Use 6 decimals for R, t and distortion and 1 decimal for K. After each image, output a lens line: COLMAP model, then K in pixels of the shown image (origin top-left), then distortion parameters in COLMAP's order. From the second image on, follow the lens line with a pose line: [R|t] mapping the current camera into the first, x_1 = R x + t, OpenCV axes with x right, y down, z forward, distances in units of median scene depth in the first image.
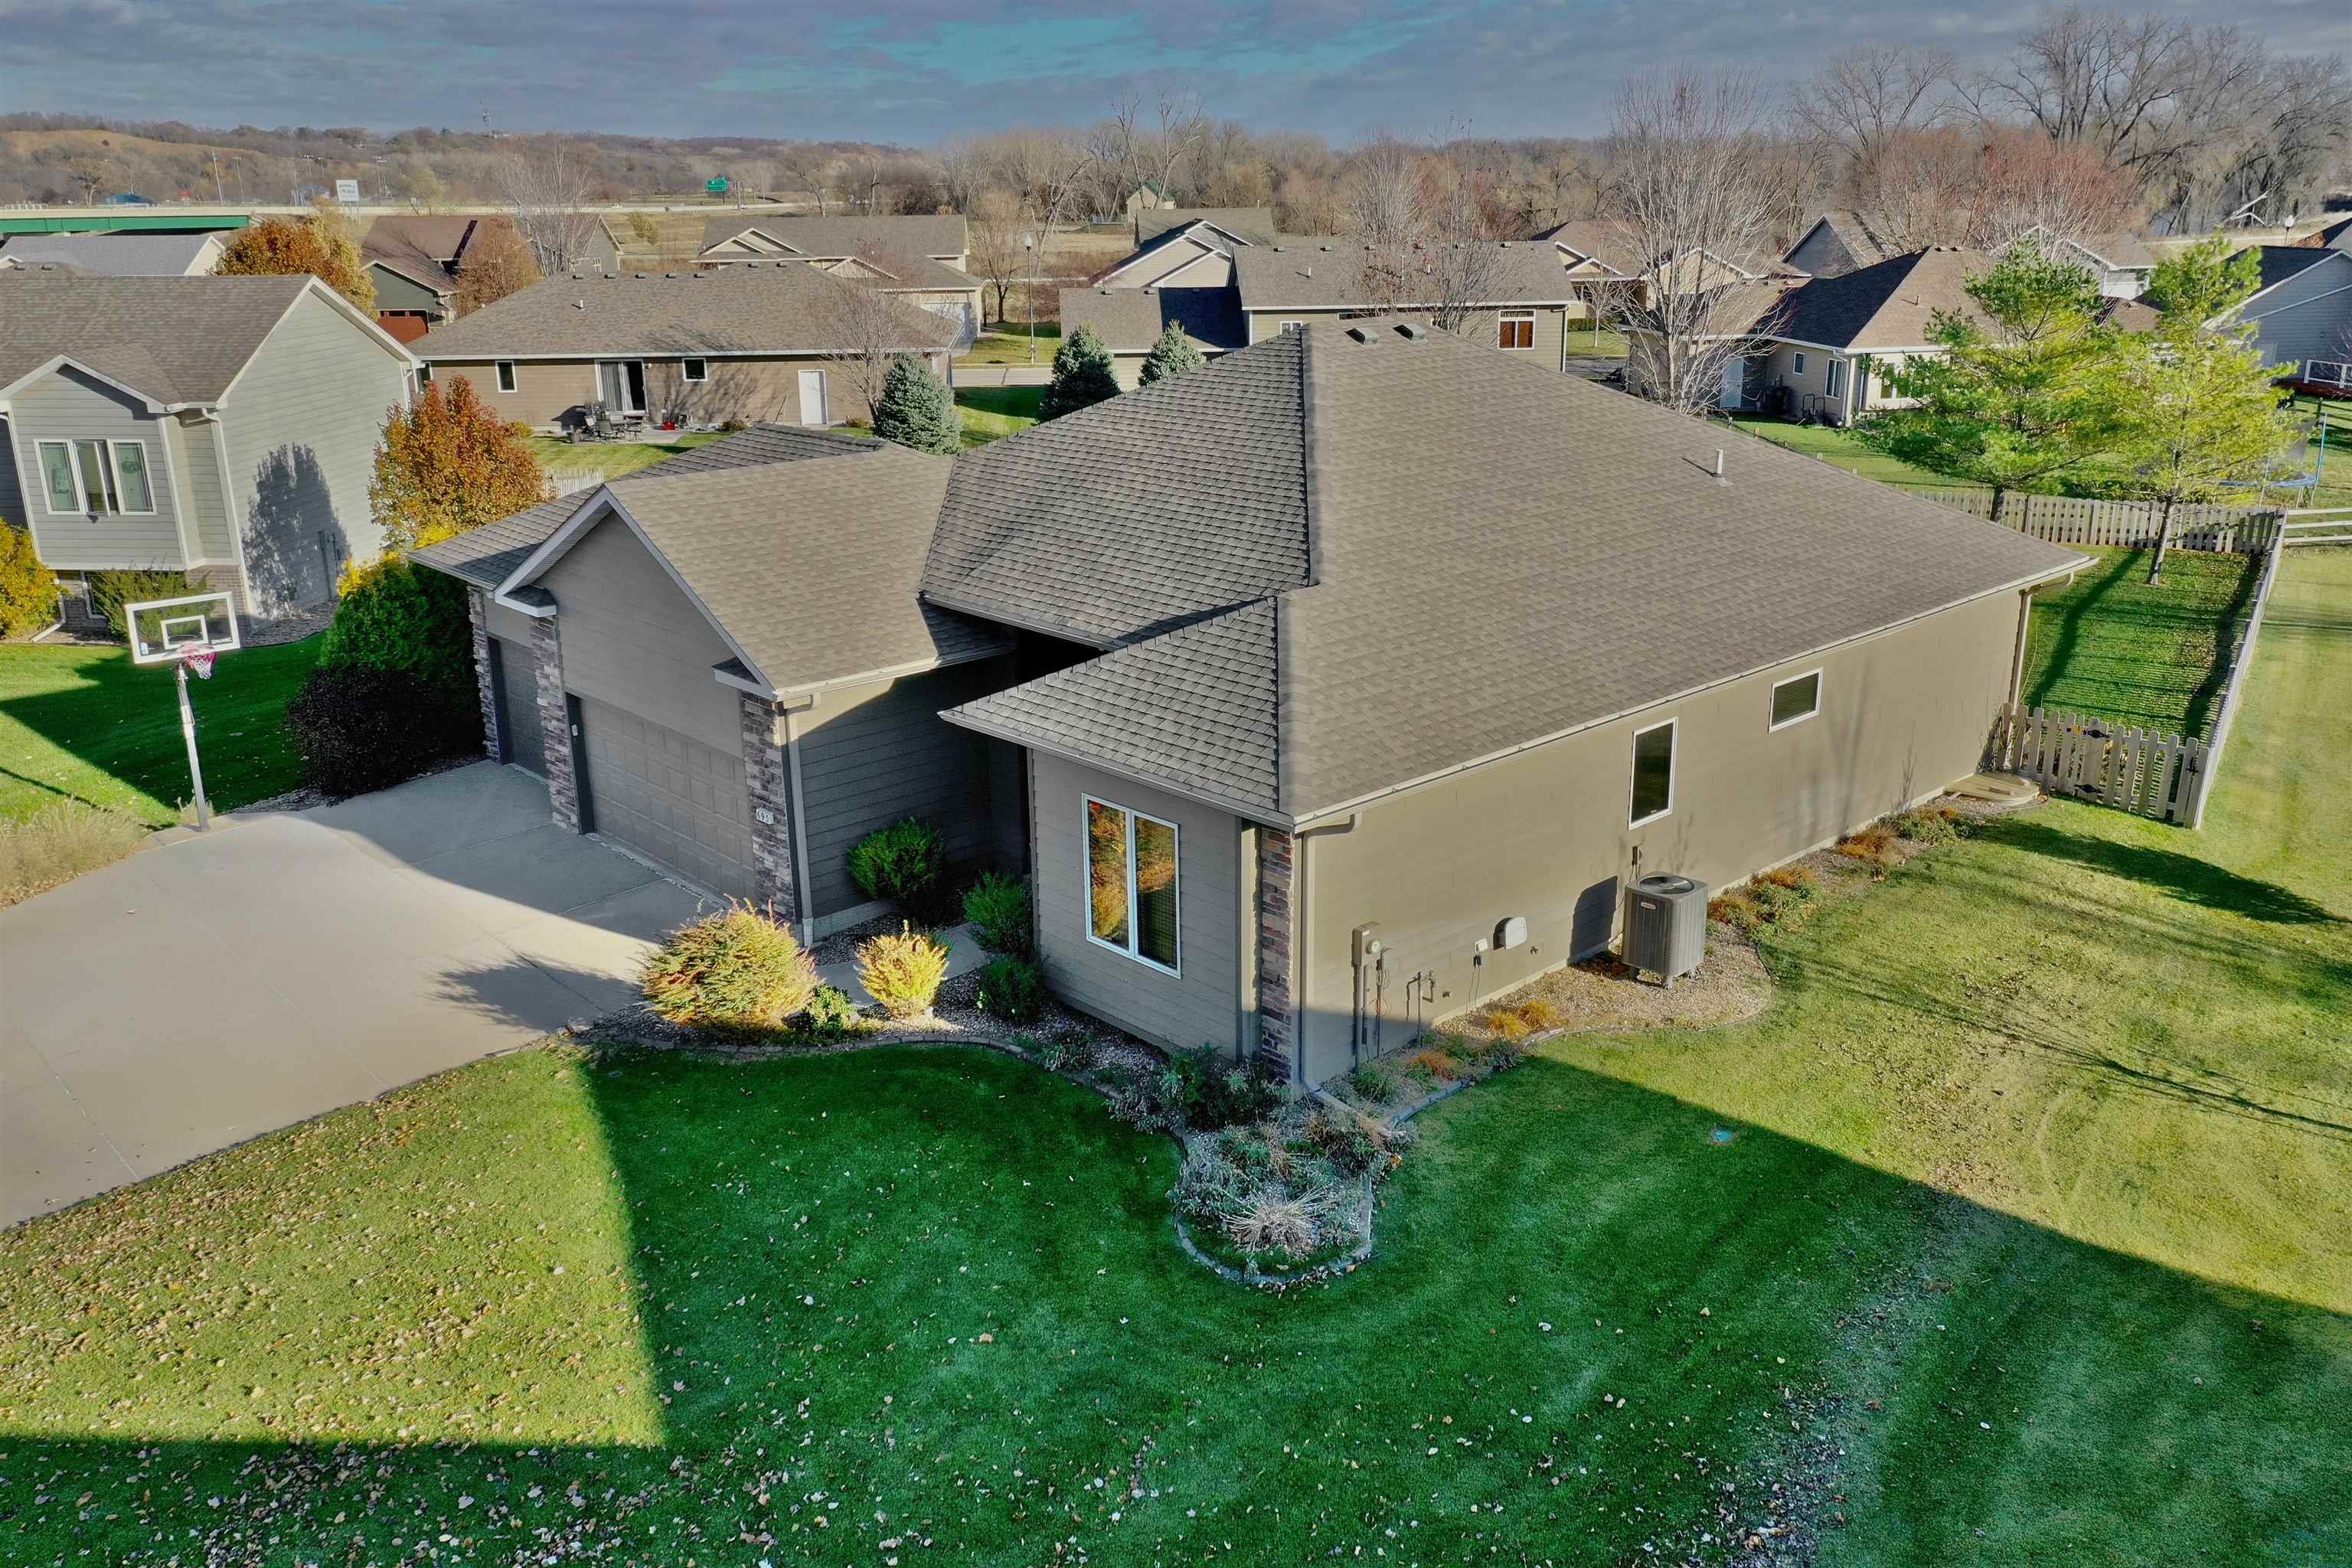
lens RADIAL K [[1888.1, 0, 1171.7], [0, 1888.1, 786.6], [0, 0, 1]] dist [-0.023073, 0.013434]
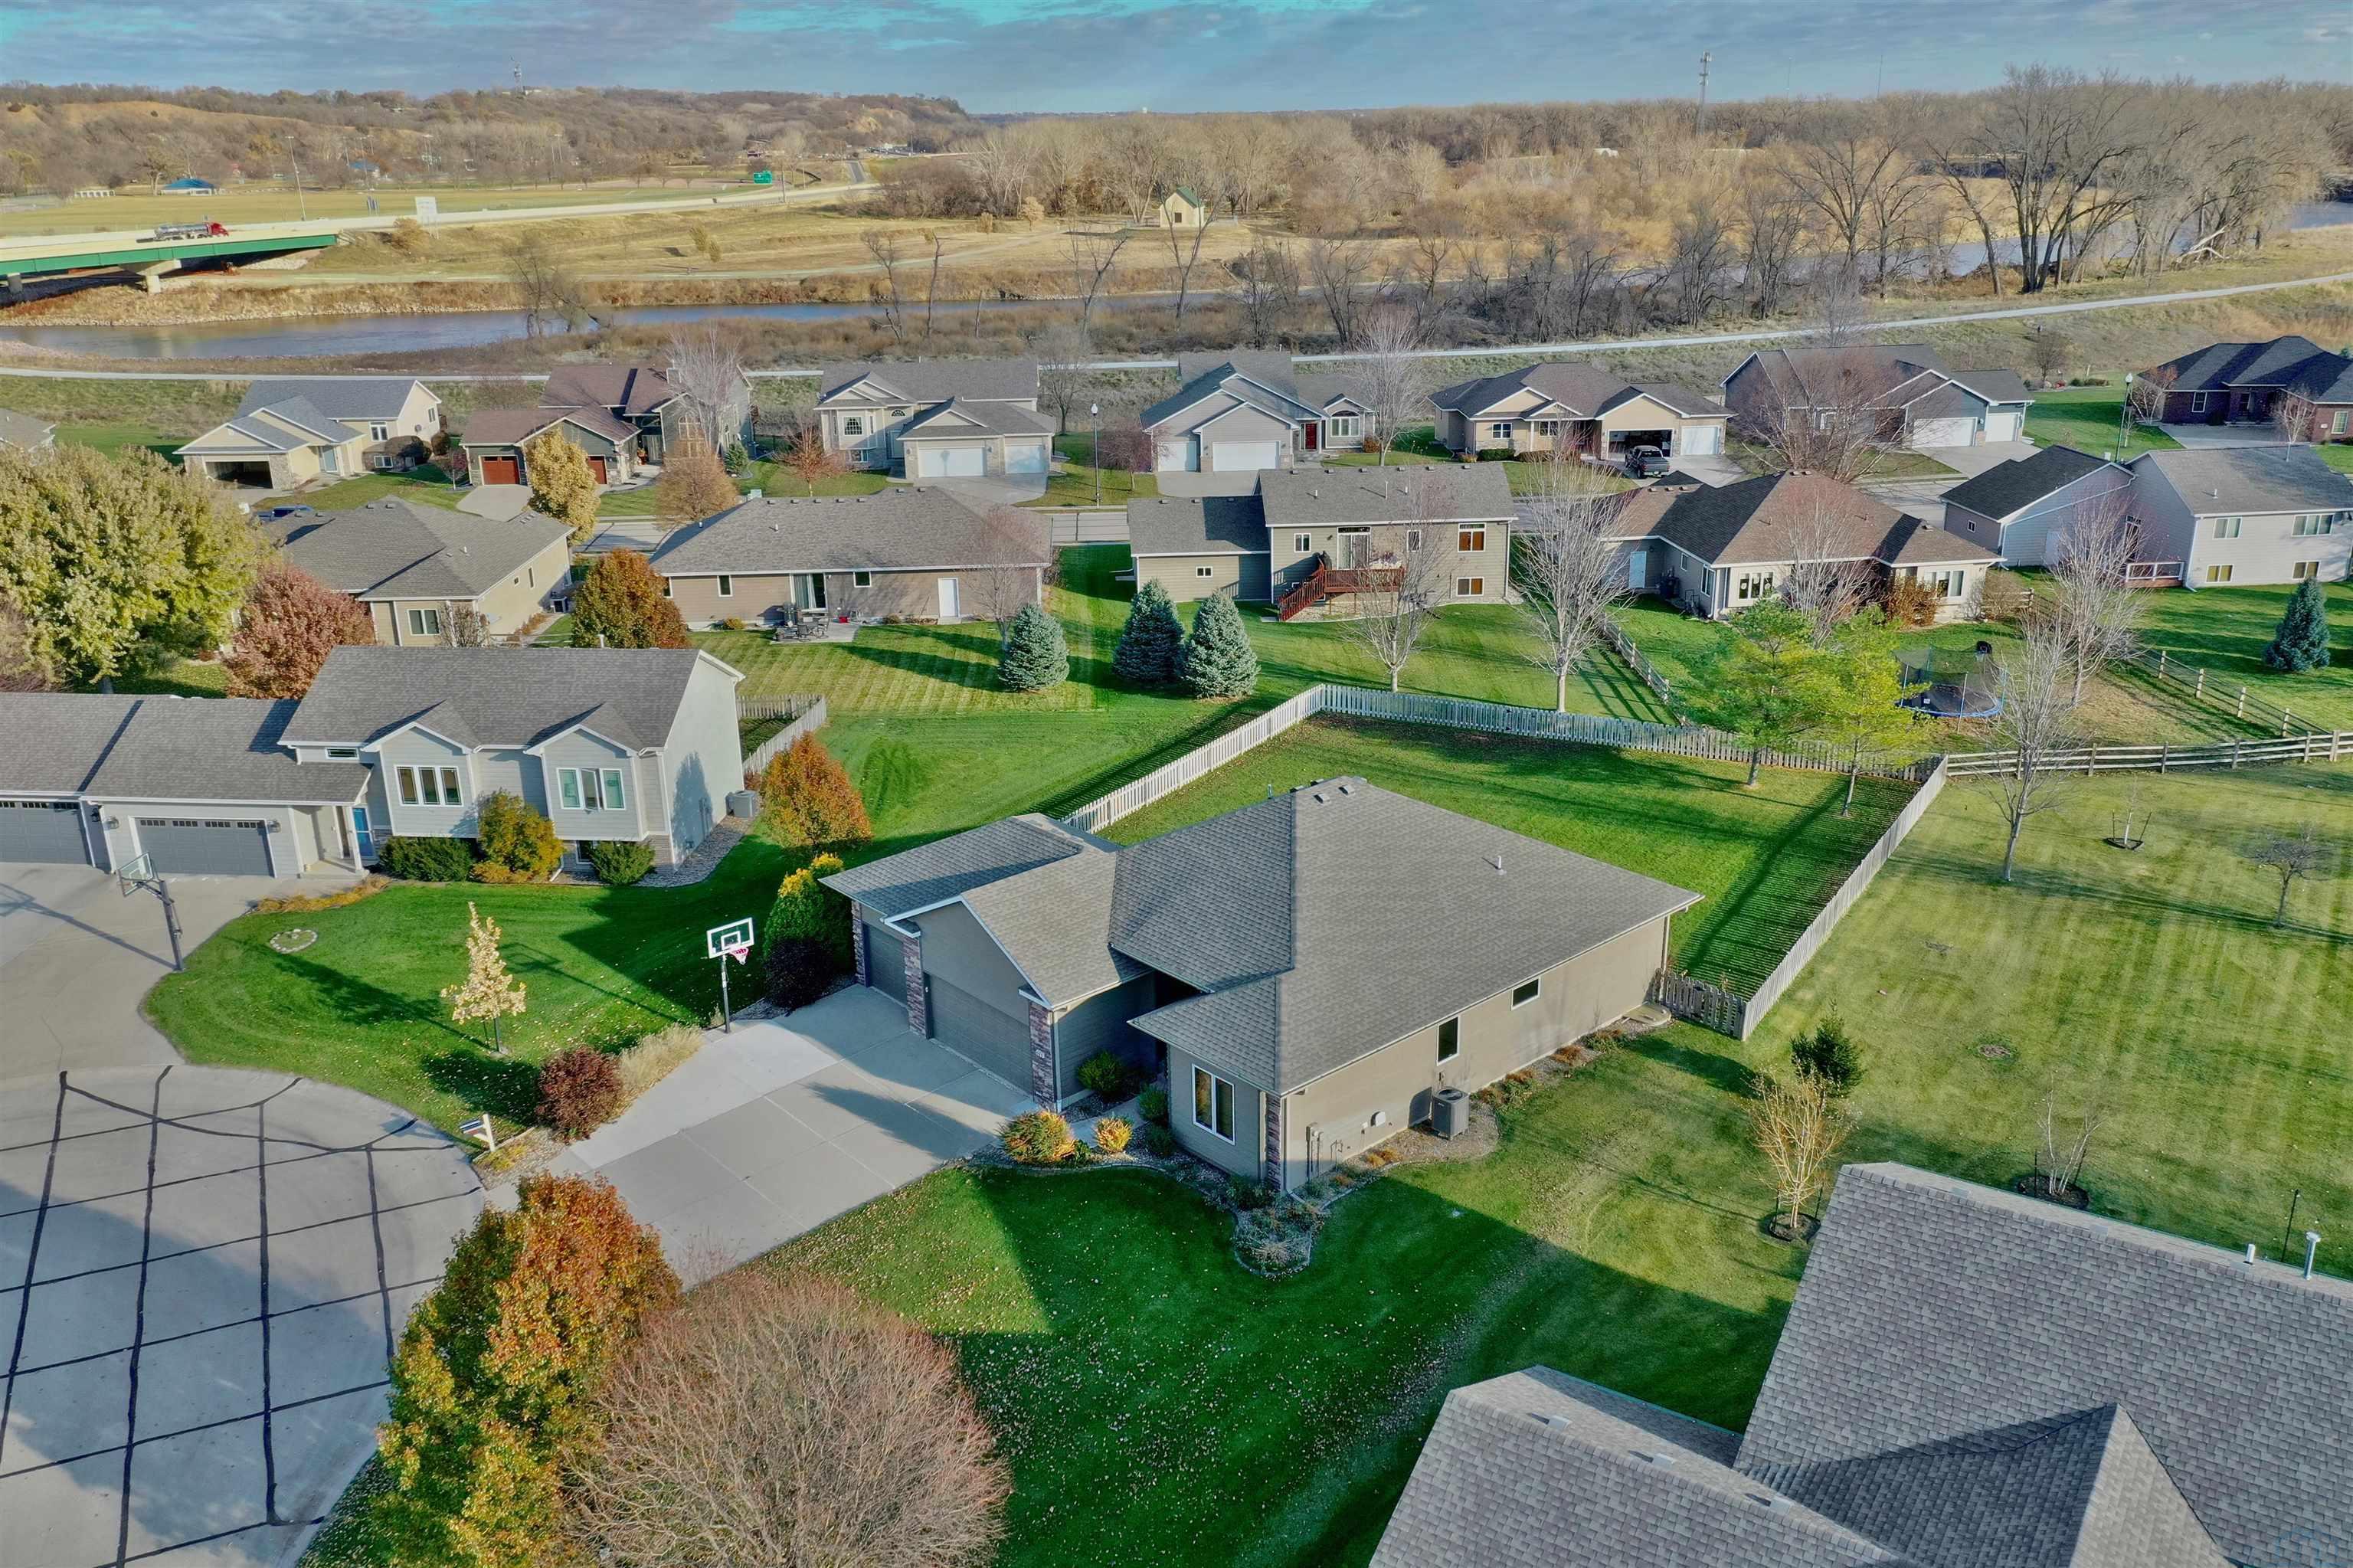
lens RADIAL K [[1889.0, 0, 1173.5], [0, 1889.0, 782.7], [0, 0, 1]] dist [-0.023073, 0.013434]
pose [[0.999915, 0.000985, -0.013029, -0.034138], [-0.000645, 0.999660, 0.026051, -0.341830], [0.013050, -0.026040, 0.999576, -1.121782]]
